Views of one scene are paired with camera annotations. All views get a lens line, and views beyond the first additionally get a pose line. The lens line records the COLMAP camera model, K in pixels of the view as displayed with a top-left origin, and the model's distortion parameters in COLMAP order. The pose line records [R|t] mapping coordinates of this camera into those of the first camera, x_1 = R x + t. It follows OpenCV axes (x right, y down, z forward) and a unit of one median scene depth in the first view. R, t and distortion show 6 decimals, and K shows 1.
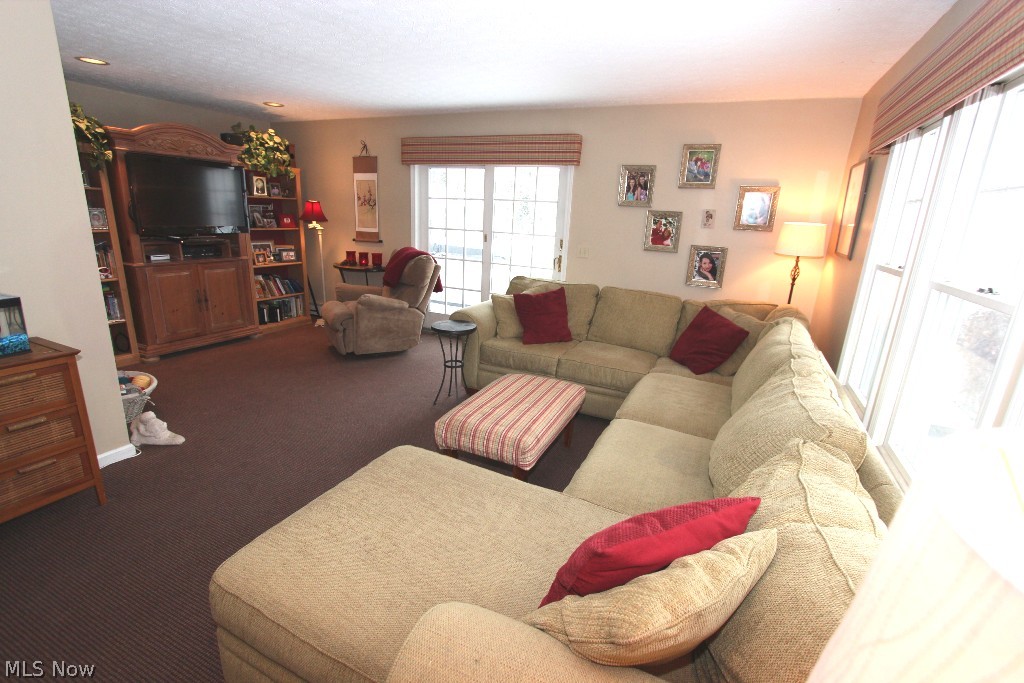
lens RADIAL K [[470.2, 0, 512.4], [0, 470.2, 343.1], [0, 0, 1]] dist [-0.017792, 0.000935]
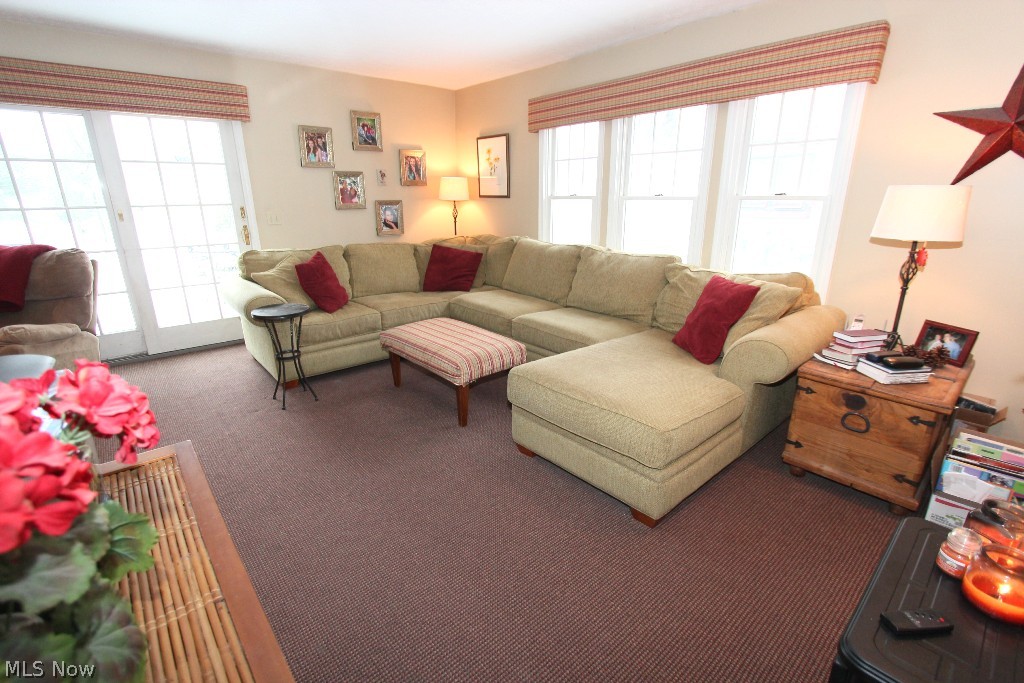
lens RADIAL K [[470.2, 0, 509.3], [0, 470.2, 340.5], [0, 0, 1]] dist [-0.017792, 0.000935]
pose [[0.401330, -0.315264, 0.859967, -0.581728], [0.267862, 0.938247, 0.218955, -0.049759], [-0.875890, 0.142479, 0.460994, 0.222240]]
